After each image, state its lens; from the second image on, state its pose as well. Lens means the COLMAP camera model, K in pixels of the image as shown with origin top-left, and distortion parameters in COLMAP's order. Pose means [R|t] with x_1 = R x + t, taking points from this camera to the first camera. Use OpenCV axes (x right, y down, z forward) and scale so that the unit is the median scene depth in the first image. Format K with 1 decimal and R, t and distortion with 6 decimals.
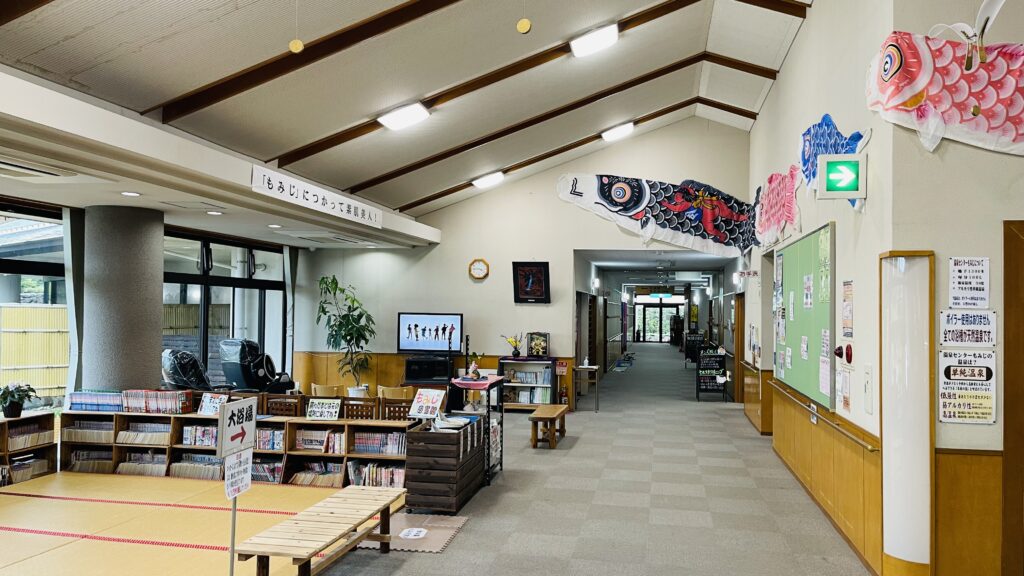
lens RADIAL K [[777.9, 0, 513.8], [0, 777.9, 288.0], [0, 0, 1]] dist [0.065734, -0.073149]
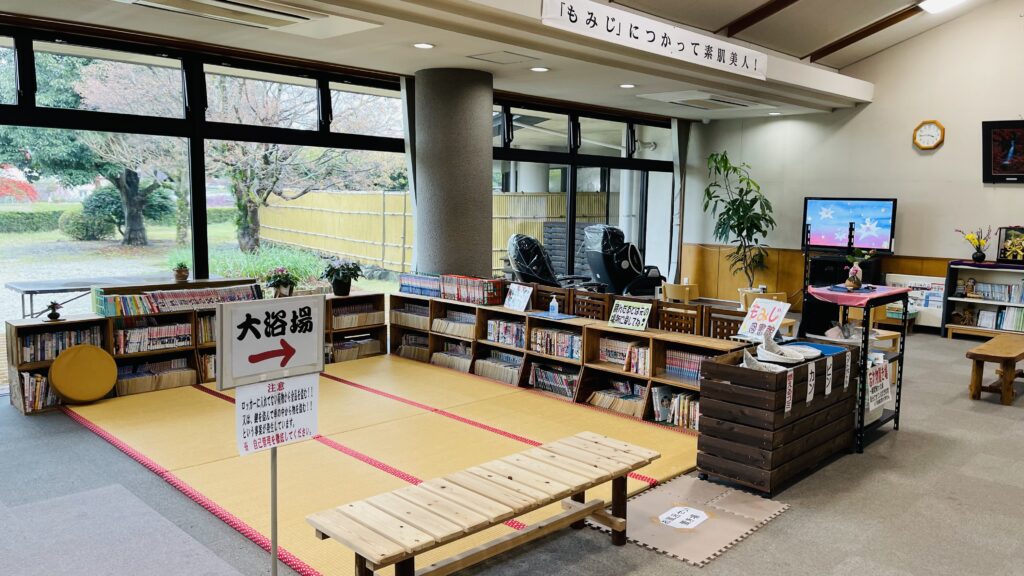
lens RADIAL K [[777.9, 0, 511.2], [0, 777.9, 294.9], [0, 0, 1]] dist [0.065734, -0.073149]
pose [[0.833136, 0.070938, -0.548500, 0.064086], [0.007170, 0.990272, 0.138963, 0.025368], [0.553022, -0.119708, 0.824522, 0.268190]]
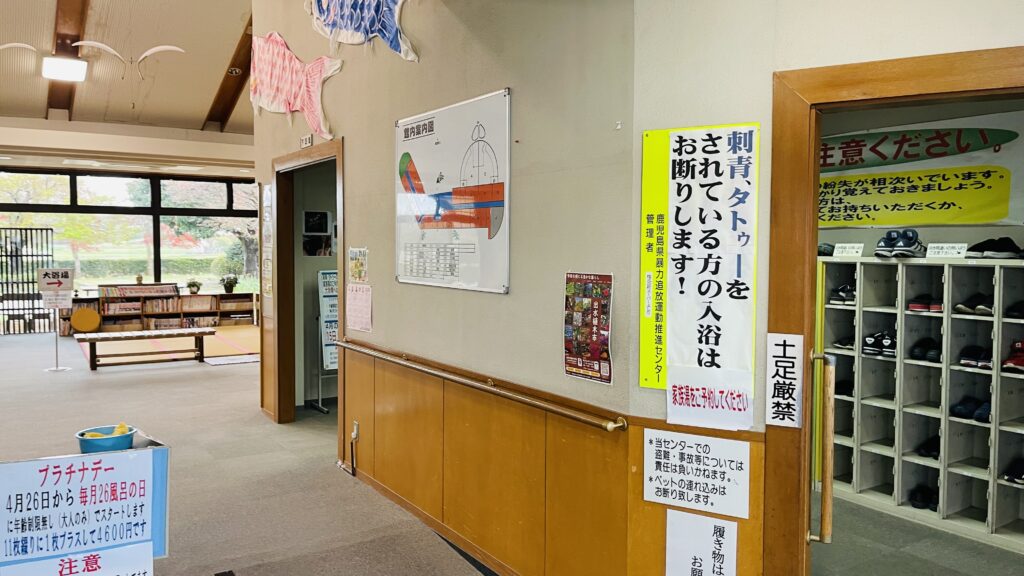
lens RADIAL K [[777.9, 0, 515.6], [0, 777.9, 286.3], [0, 0, 1]] dist [0.065734, -0.073149]
pose [[0.695521, 0.032823, -0.717756, 1.029649], [0.021258, 0.997579, 0.066219, 0.031487], [0.718192, -0.061315, 0.693139, 0.158670]]
